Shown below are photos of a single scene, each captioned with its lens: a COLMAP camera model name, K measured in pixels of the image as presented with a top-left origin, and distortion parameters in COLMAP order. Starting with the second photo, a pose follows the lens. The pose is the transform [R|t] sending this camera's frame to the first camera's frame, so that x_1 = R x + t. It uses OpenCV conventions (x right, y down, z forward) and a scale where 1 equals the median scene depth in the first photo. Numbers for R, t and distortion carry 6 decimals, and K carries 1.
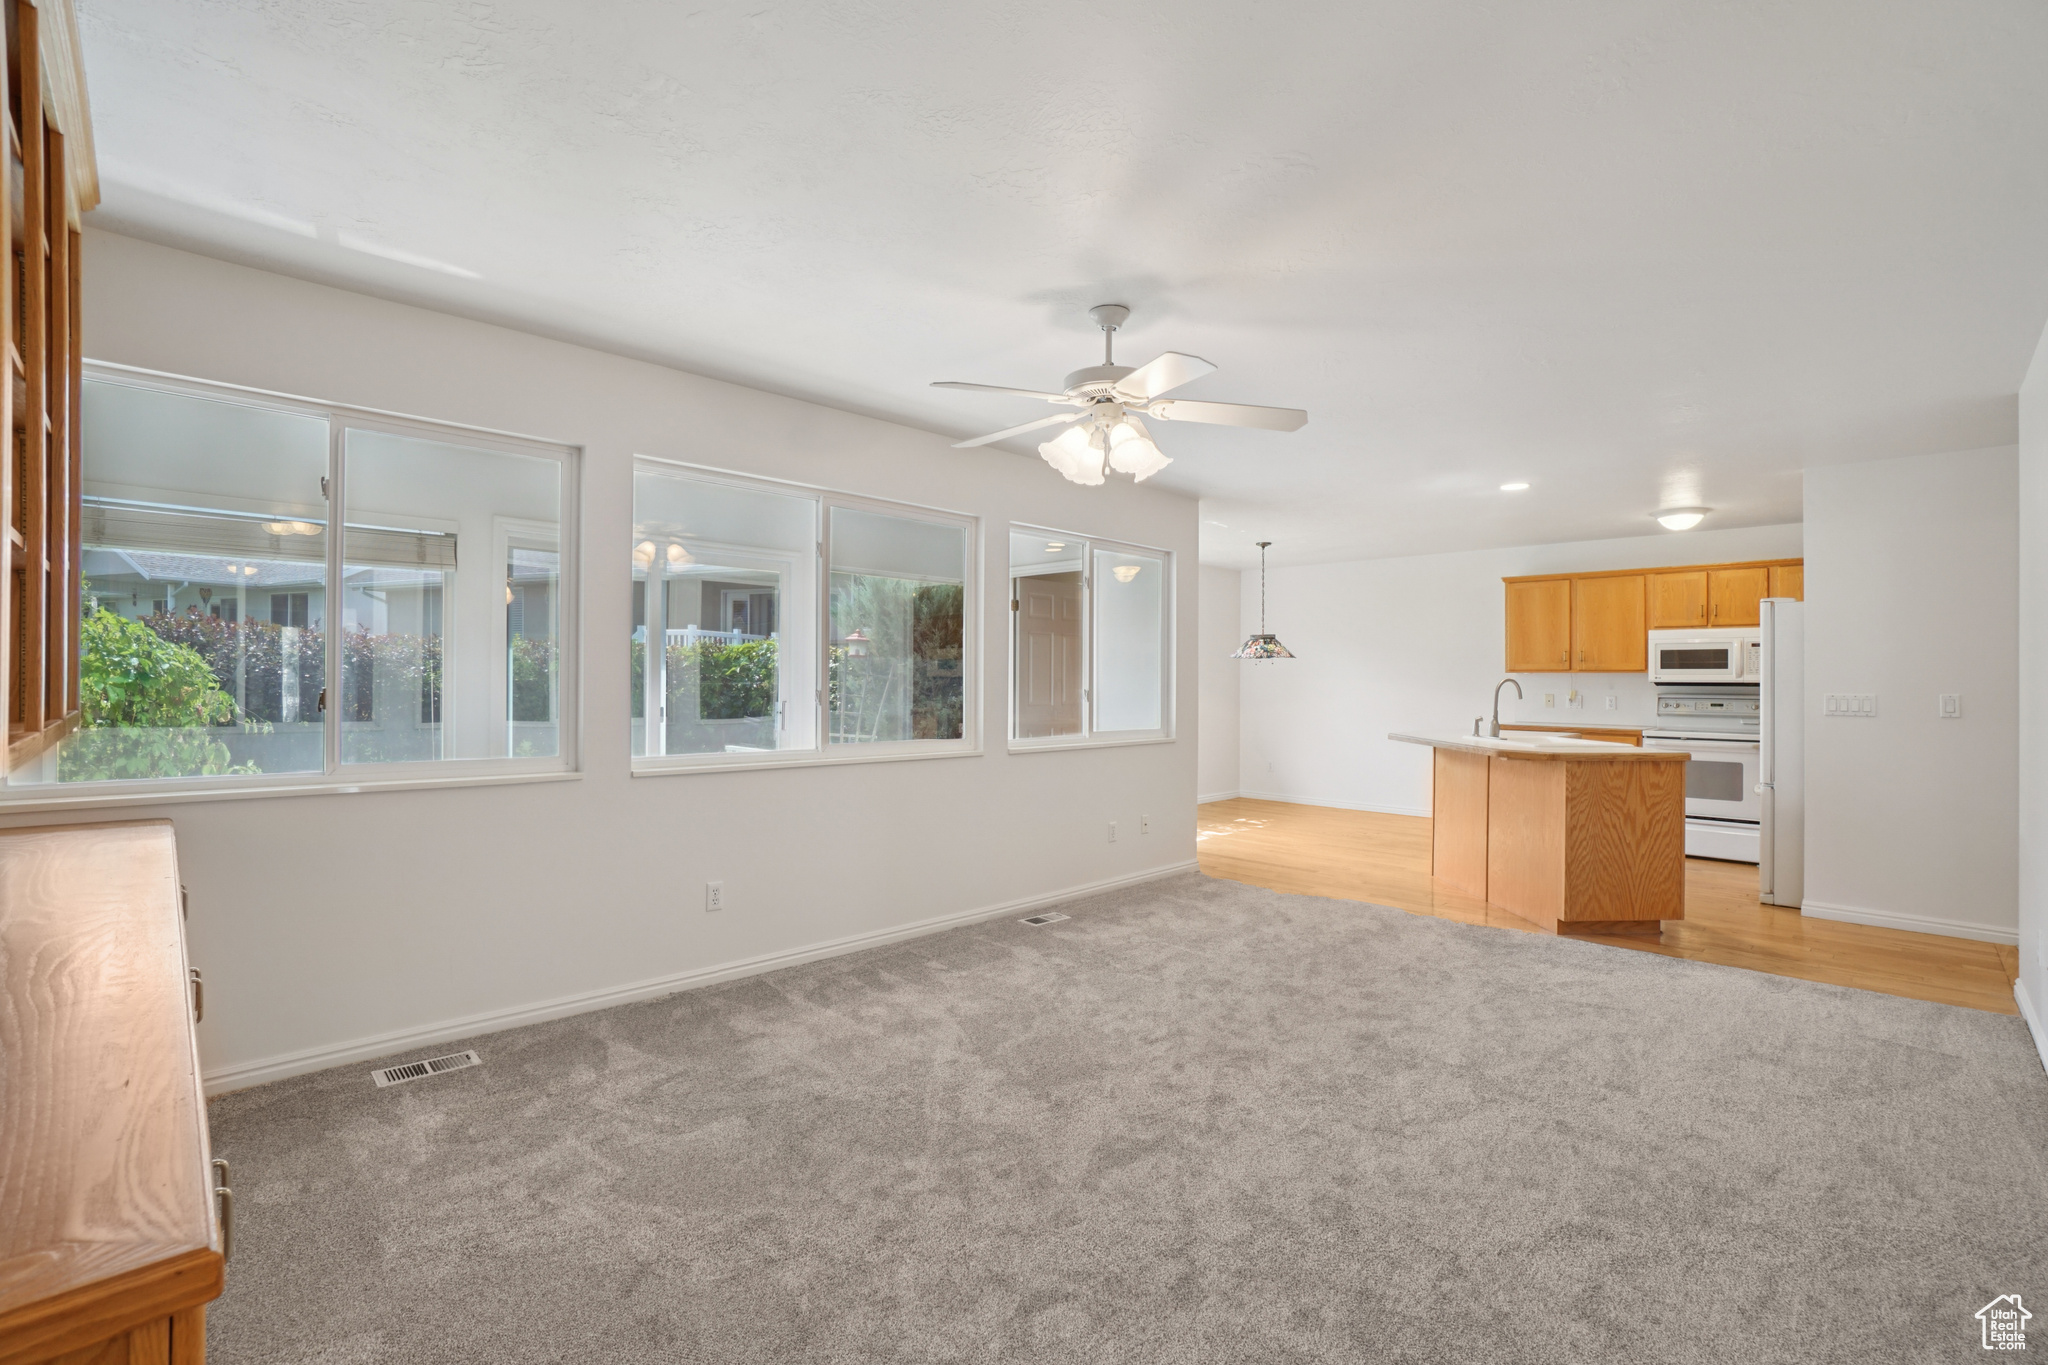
lens RADIAL K [[910.5, 0, 1004.2], [0, 910.5, 677.6], [0, 0, 1]] dist [-0.069780, 0.028345]
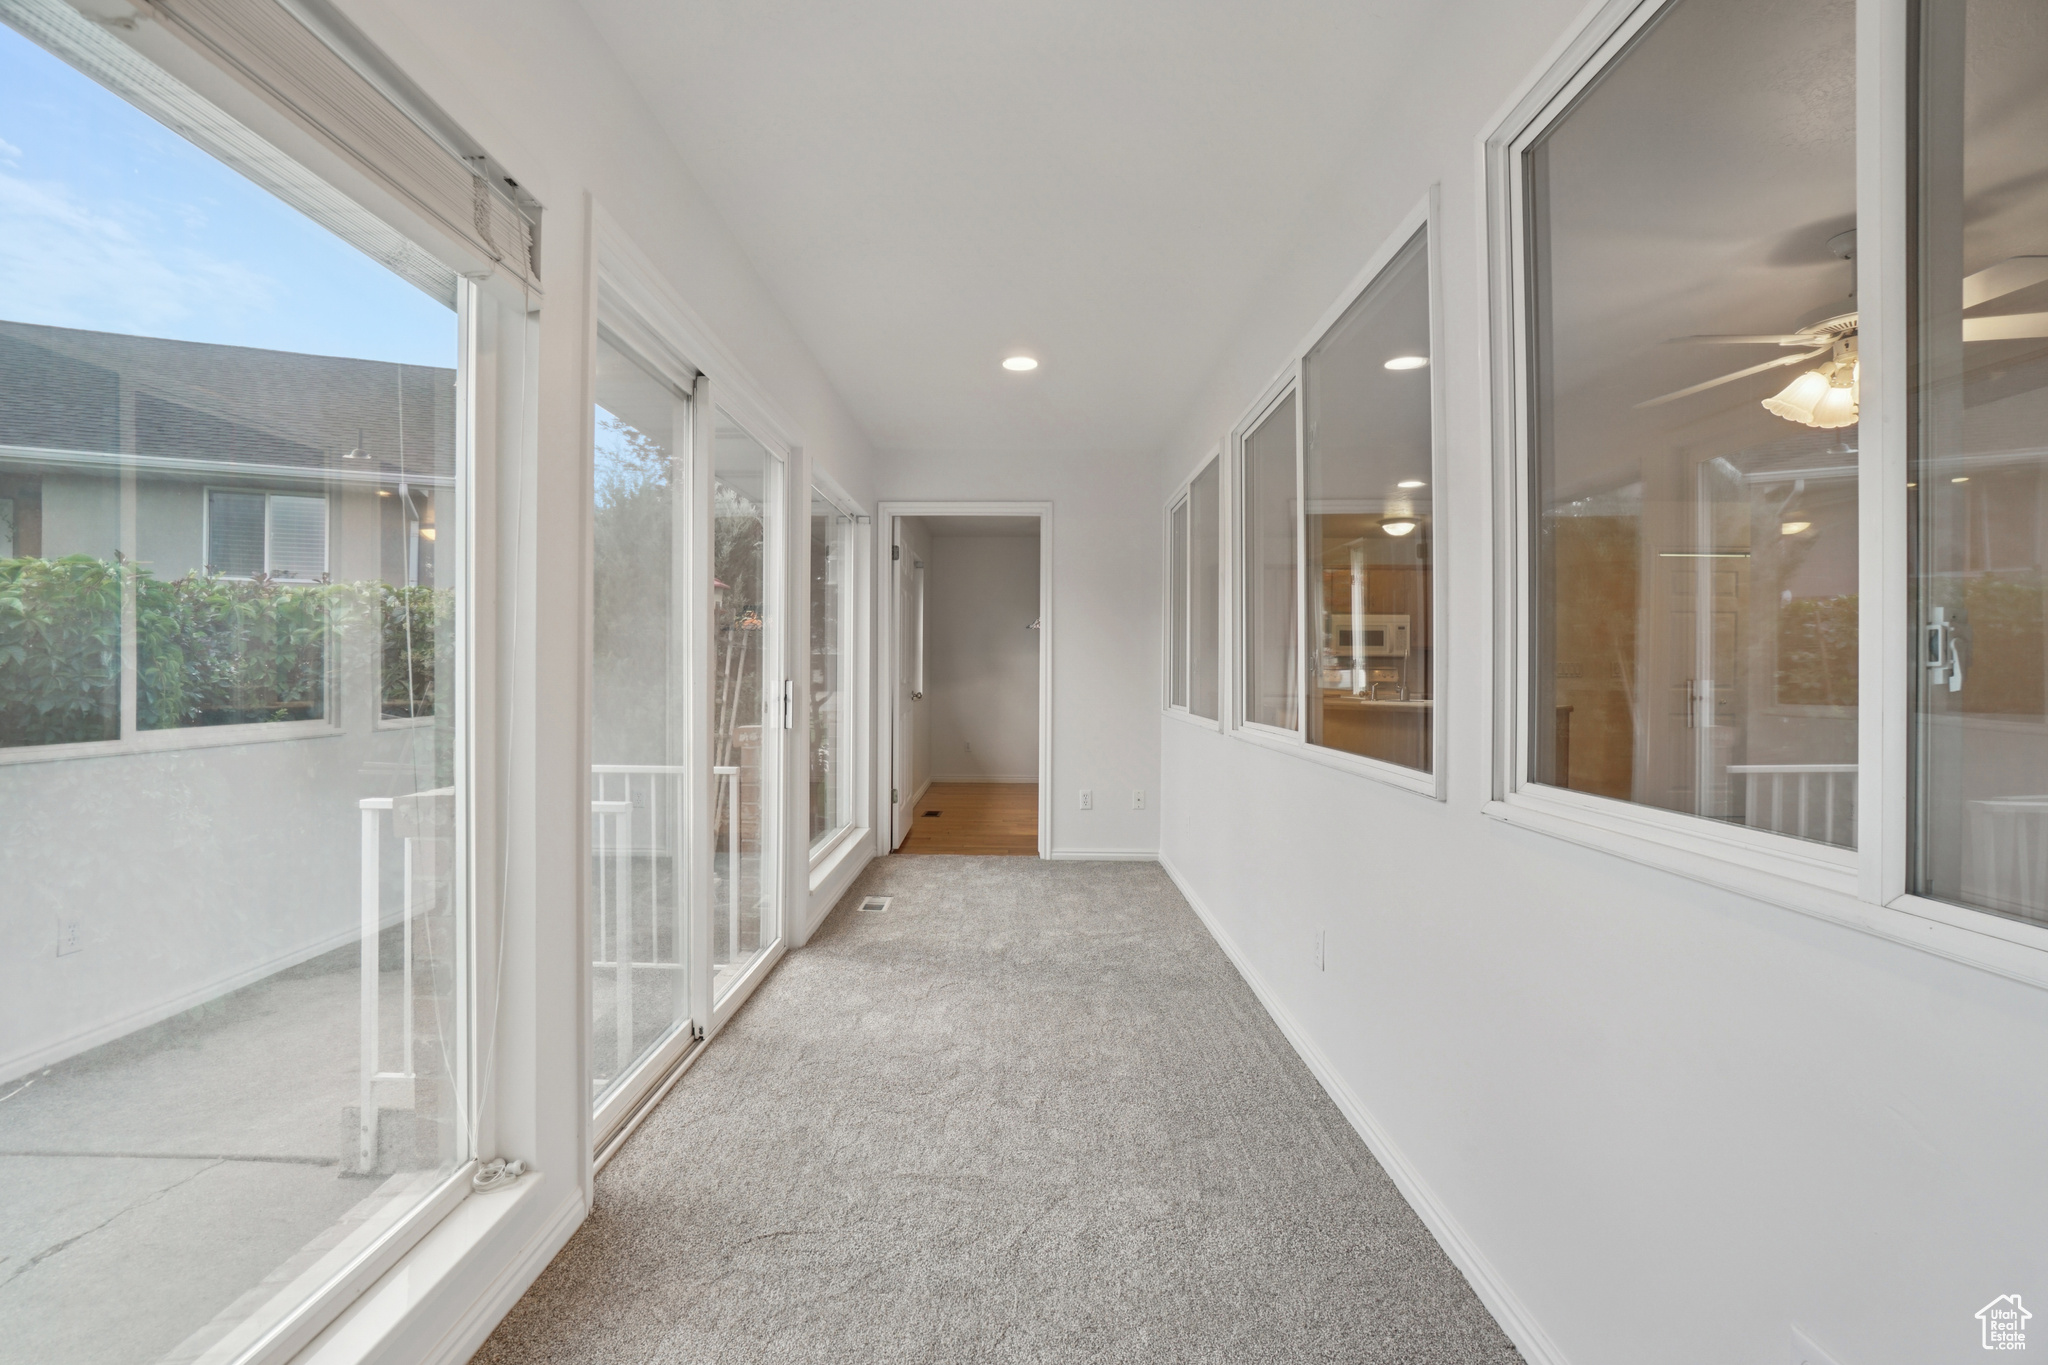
lens RADIAL K [[910.5, 0, 1004.2], [0, 910.5, 677.6], [0, 0, 1]] dist [-0.069780, 0.028345]
pose [[0.708069, -0.013295, 0.706018, -0.824051], [-0.000206, 0.999819, 0.019034, 0.018810], [-0.706143, -0.013622, 0.707938, 0.694672]]
